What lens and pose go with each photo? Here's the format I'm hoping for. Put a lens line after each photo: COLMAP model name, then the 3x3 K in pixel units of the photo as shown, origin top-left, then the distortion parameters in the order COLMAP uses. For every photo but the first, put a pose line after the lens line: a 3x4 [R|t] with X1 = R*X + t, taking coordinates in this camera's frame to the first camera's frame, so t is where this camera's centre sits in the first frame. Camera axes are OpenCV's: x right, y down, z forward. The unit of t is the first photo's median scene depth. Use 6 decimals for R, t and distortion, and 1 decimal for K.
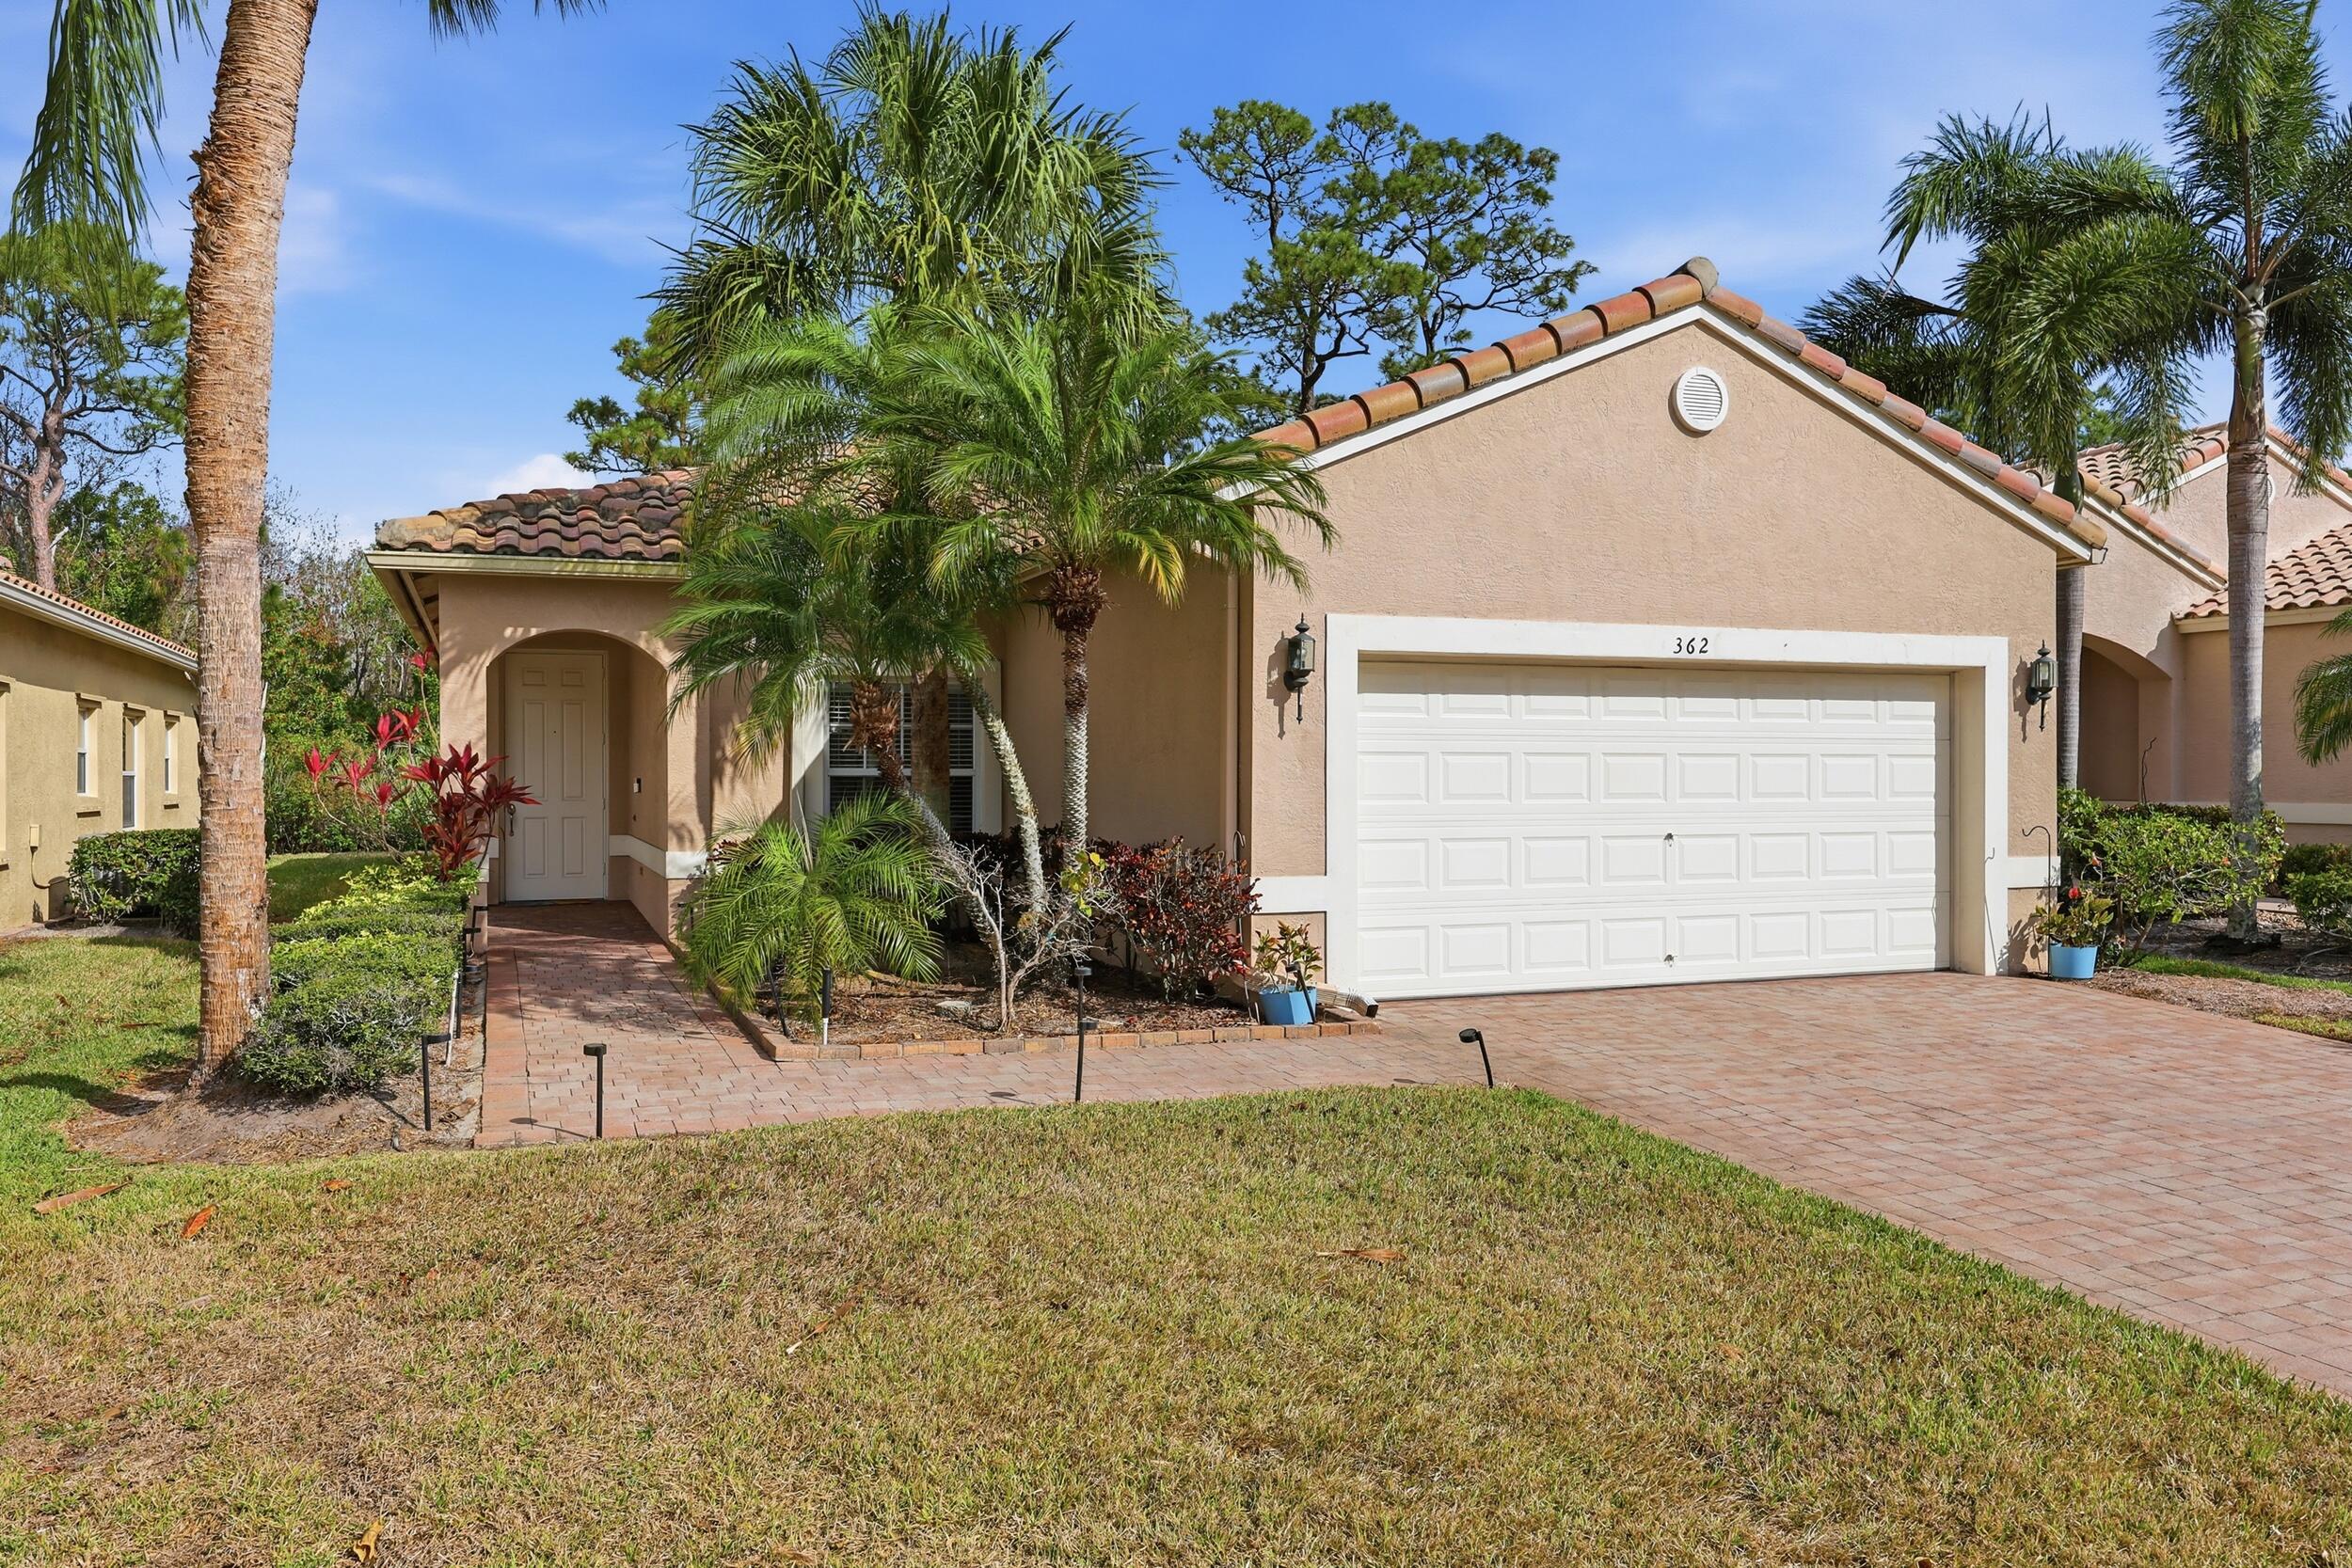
lens RADIAL K [[1714.2, 0, 1173.2], [0, 1714.2, 789.4], [0, 0, 1]] dist [0.003685, -0.003819]
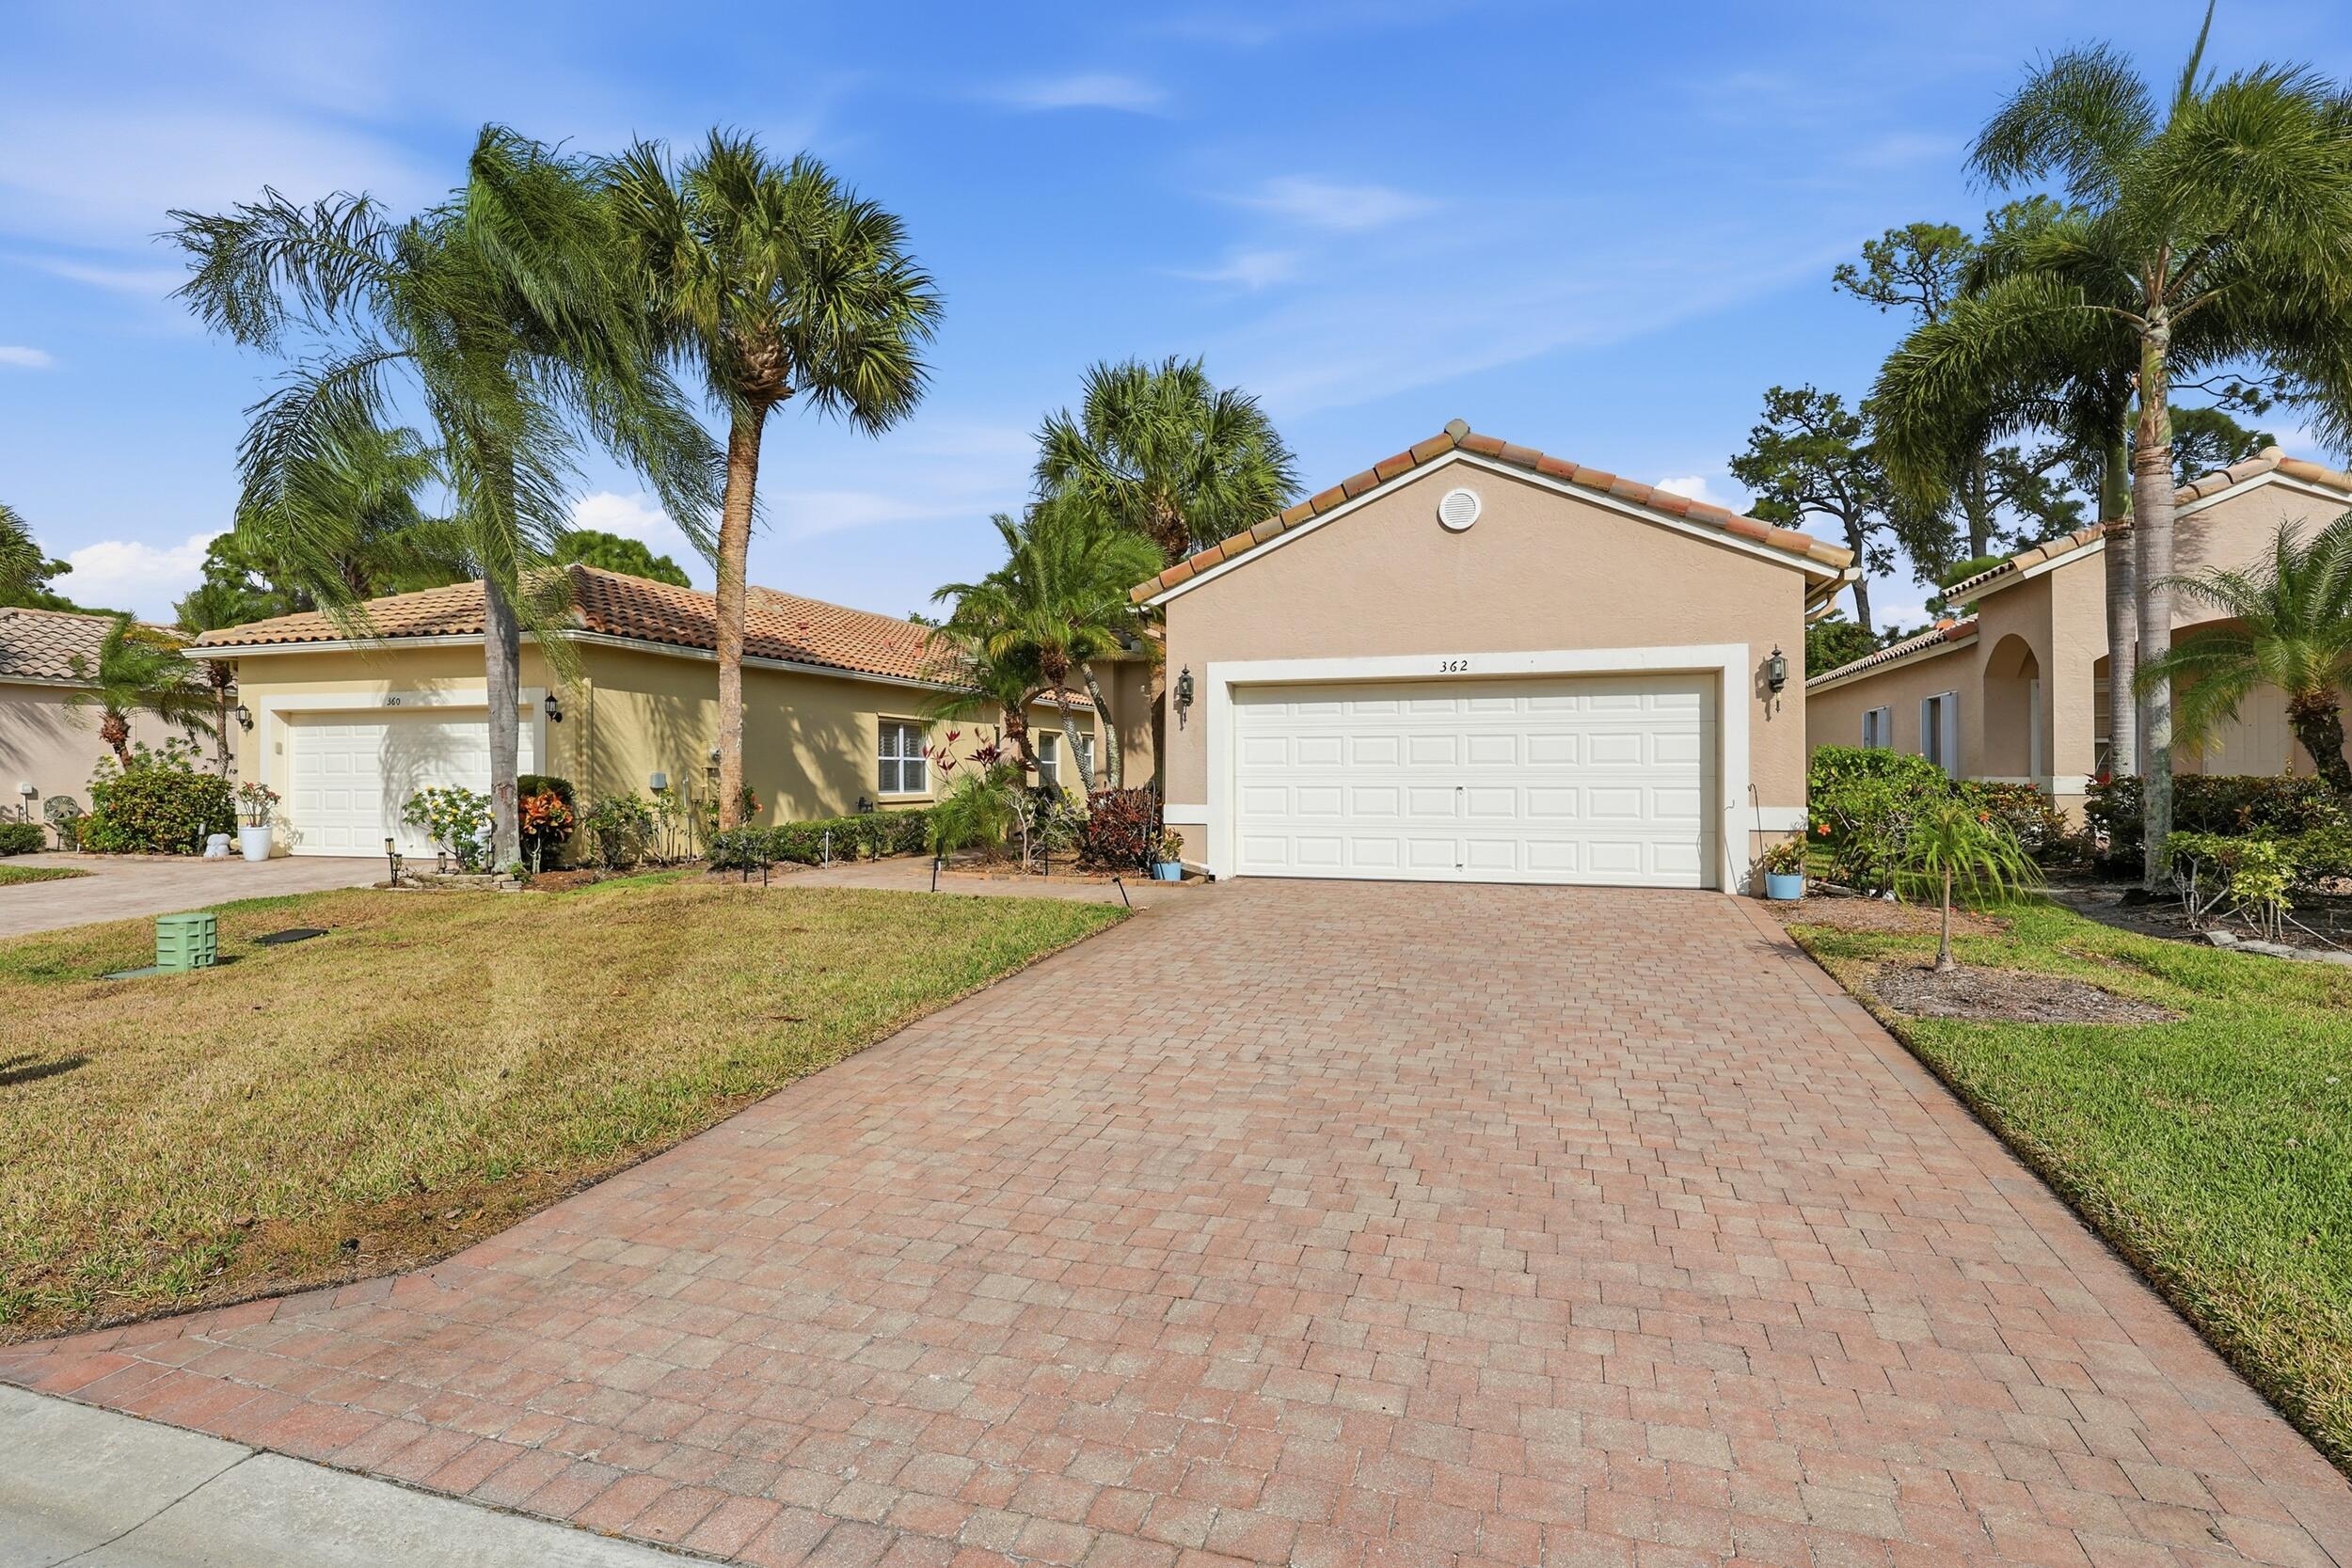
lens RADIAL K [[1179.1, 0, 1172.3], [0, 1179.1, 751.6], [0, 0, 1]] dist [0.006331, 0.000958]
pose [[0.771008, -0.012537, -0.636702, 0.711927], [-0.003348, 0.999713, -0.023739, 0.019126], [0.636817, 0.020435, 0.770744, -0.000486]]
